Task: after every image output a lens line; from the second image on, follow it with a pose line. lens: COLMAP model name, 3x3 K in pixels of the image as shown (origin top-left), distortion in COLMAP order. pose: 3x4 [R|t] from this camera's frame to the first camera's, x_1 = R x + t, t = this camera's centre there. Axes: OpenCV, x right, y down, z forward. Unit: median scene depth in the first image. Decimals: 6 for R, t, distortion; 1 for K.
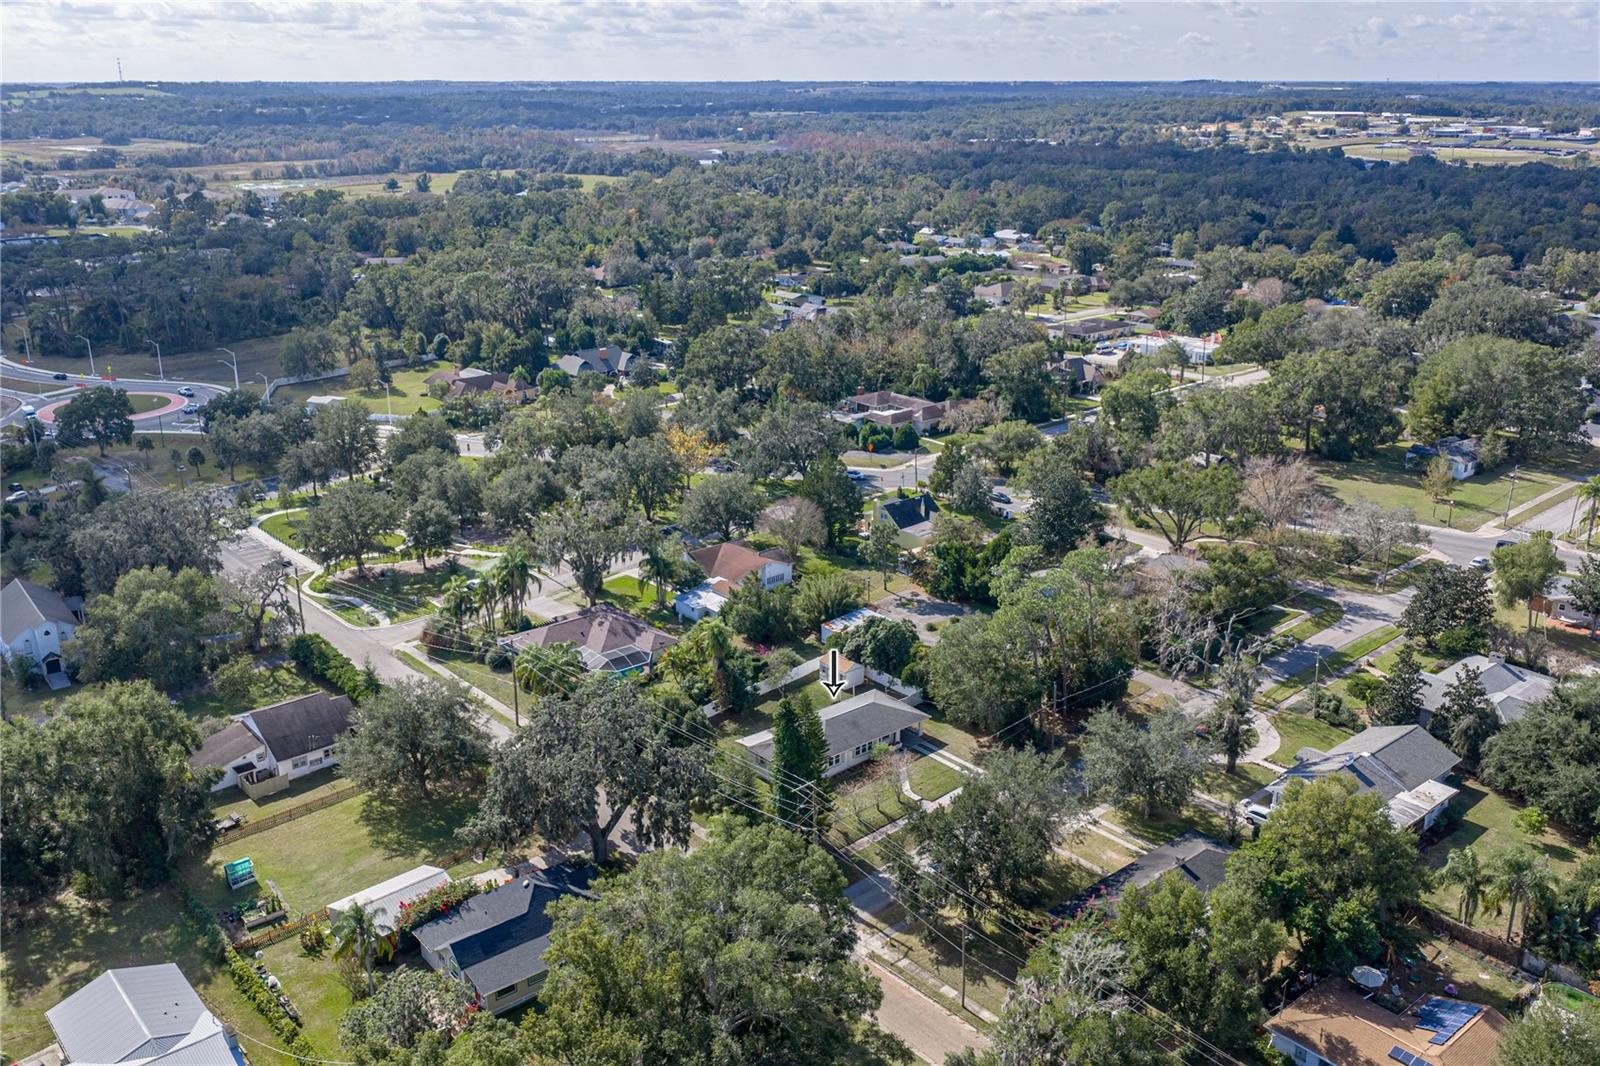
lens RADIAL K [[1377.8, 0, 792.3], [0, 1377.8, 534.3], [0, 0, 1]] dist [0.008663, -0.022098]
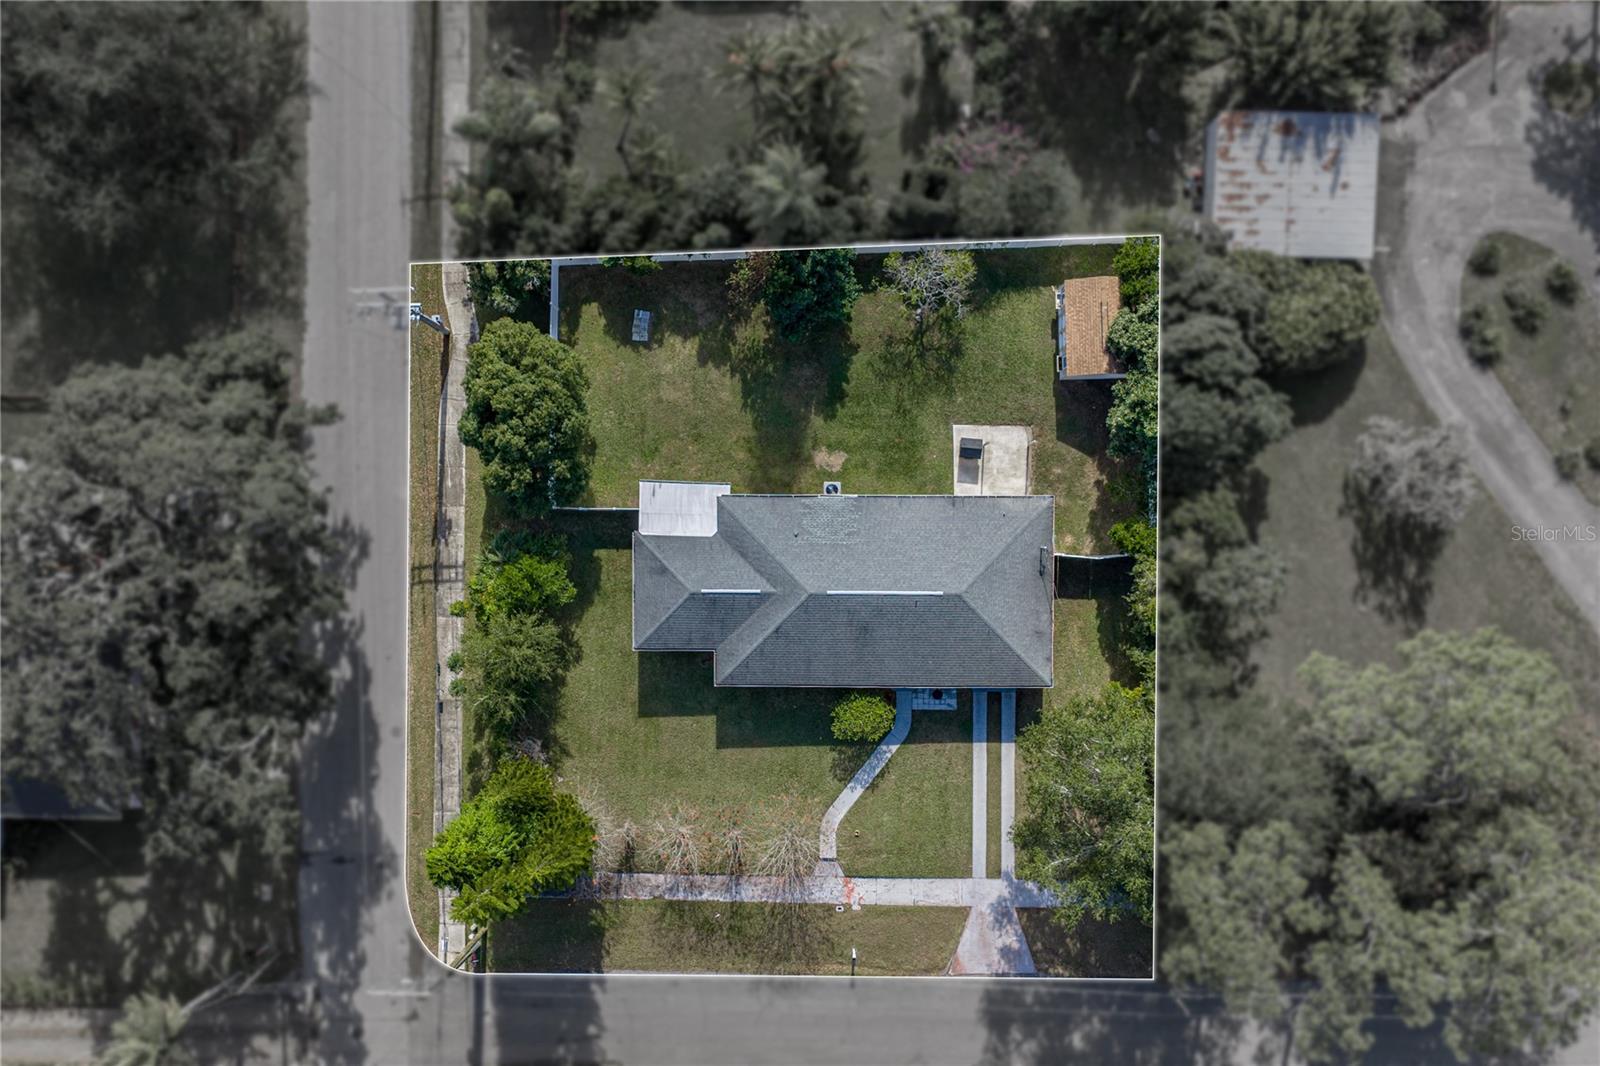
lens RADIAL K [[1377.8, 0, 805.1], [0, 1377.8, 537.1], [0, 0, 1]] dist [0.008663, -0.022098]
pose [[0.762561, 0.646905, -0.003878, 0.011030], [-0.193002, 0.233222, 0.953078, -0.236698], [0.617455, -0.726032, 0.302699, 0.734170]]
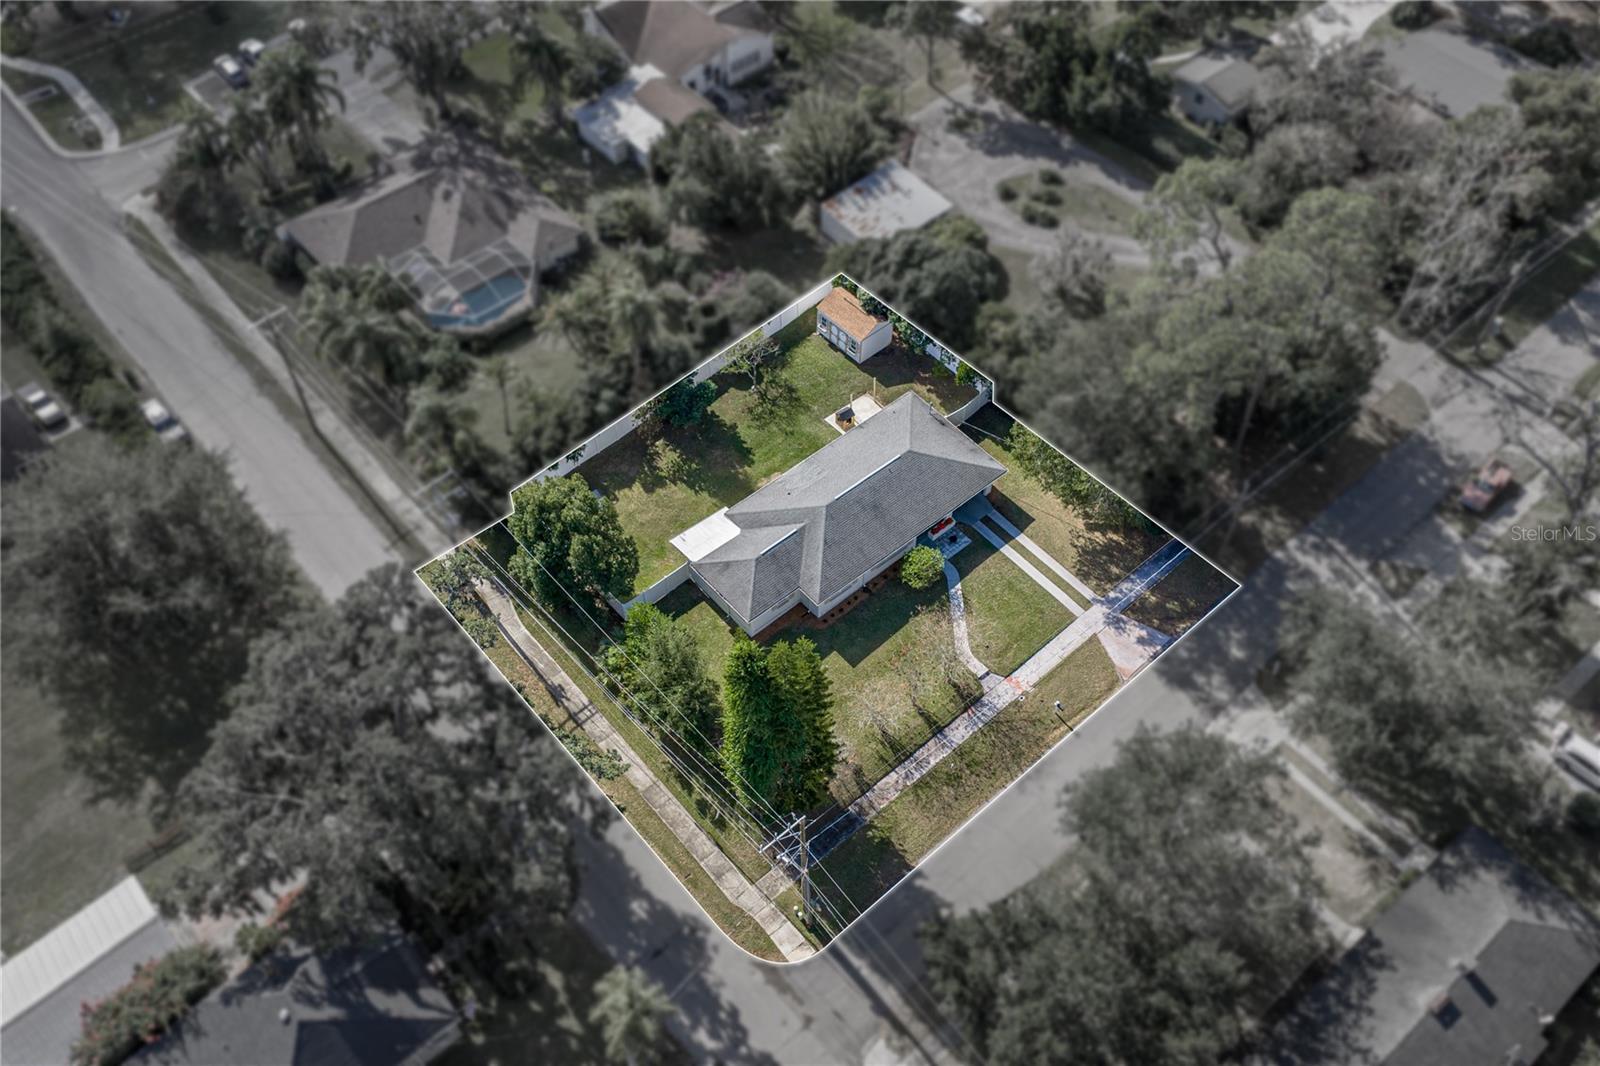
lens RADIAL K [[1377.8, 0, 802.3], [0, 1377.8, 537.6], [0, 0, 1]] dist [0.008663, -0.022098]
pose [[0.999970, -0.007619, -0.001577, 0.012798], [0.007177, 0.824951, 0.565159, -0.147937], [-0.003005, -0.565153, 0.824980, 0.434426]]
